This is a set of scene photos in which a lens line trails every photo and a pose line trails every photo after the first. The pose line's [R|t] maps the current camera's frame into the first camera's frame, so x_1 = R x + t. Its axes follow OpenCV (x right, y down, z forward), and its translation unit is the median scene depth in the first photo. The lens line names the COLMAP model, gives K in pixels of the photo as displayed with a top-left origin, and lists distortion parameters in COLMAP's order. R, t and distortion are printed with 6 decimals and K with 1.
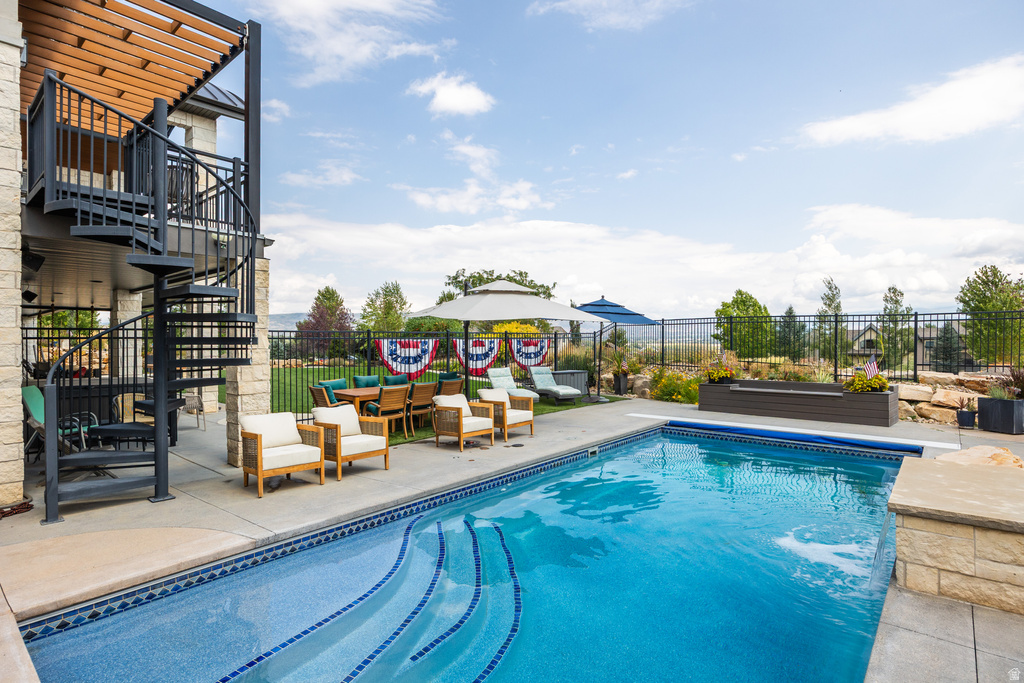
lens RADIAL K [[524.8, 0, 508.9], [0, 524.8, 351.3], [0, 0, 1]] dist [0.001107, -0.000563]
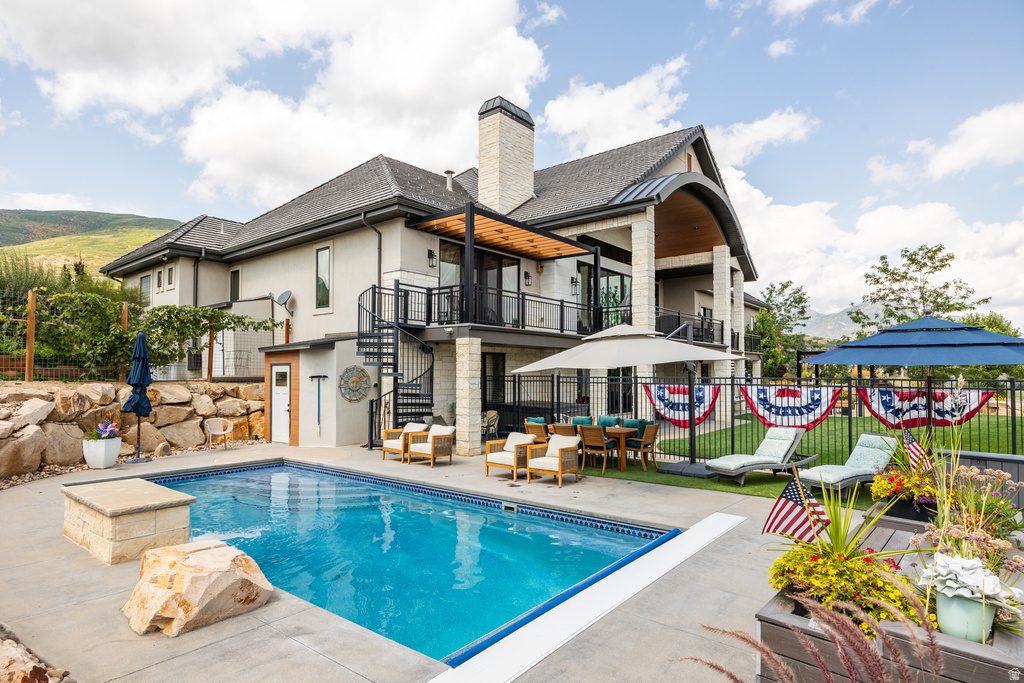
lens RADIAL K [[551.2, 0, 512.3], [0, 551.2, 354.2], [0, 0, 1]] dist [-0.003246, -0.001030]
pose [[0.017188, -0.038352, -0.999116, 0.658022], [-0.028501, 0.998839, -0.038832, -0.025650], [0.999446, 0.029143, 0.016074, 0.553903]]
